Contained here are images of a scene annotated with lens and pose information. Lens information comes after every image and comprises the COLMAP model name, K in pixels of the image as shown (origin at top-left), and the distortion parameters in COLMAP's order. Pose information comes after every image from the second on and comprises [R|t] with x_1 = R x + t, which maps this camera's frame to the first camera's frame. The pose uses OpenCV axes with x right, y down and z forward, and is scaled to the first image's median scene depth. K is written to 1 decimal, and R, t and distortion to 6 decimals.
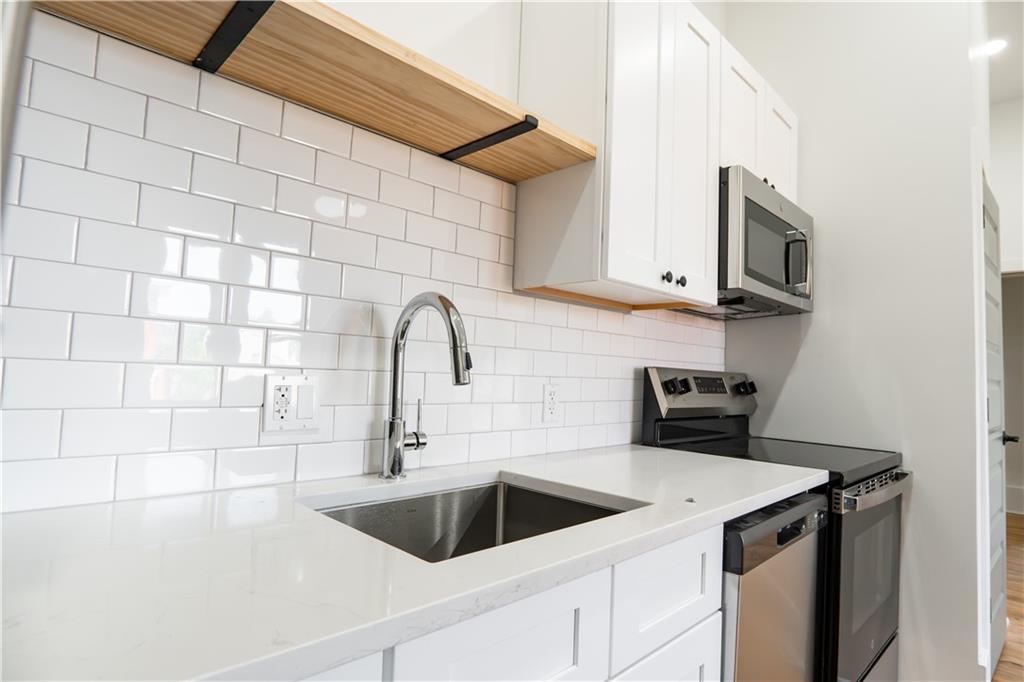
lens RADIAL K [[548.4, 0, 512.0], [0, 548.4, 341.0], [0, 0, 1]] dist [-0.017030, 0.000469]
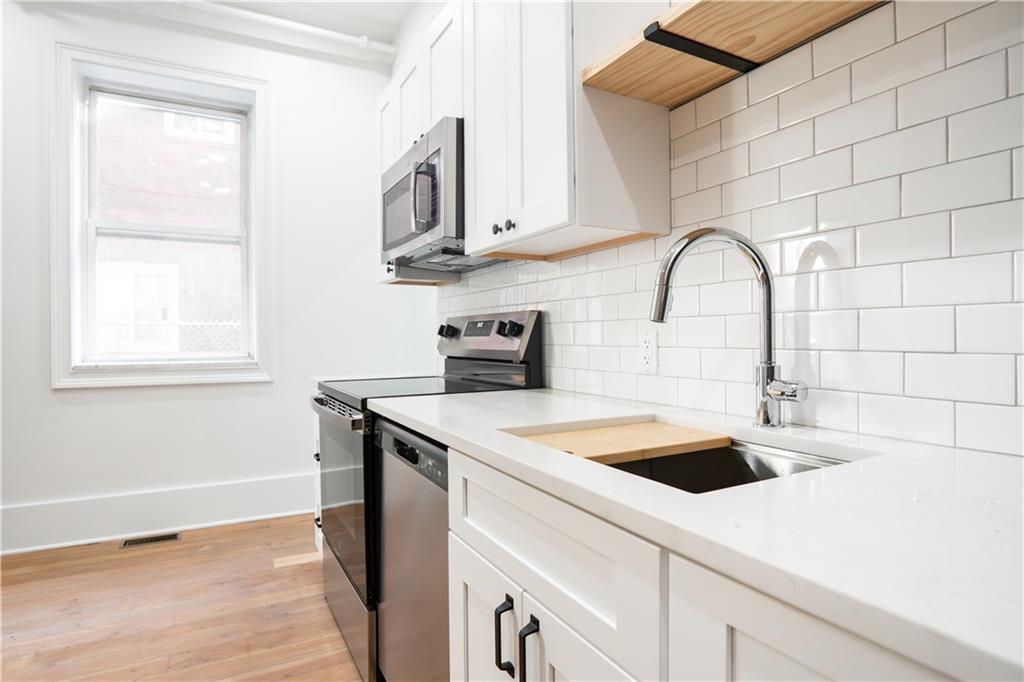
lens RADIAL K [[548.4, 0, 512.0], [0, 548.4, 341.0], [0, 0, 1]] dist [-0.017030, 0.000469]
pose [[-0.276783, 0.004242, -0.960923, 1.268947], [0.090708, 0.995640, -0.021732, 0.124657], [0.956642, -0.093178, -0.275961, 1.256554]]
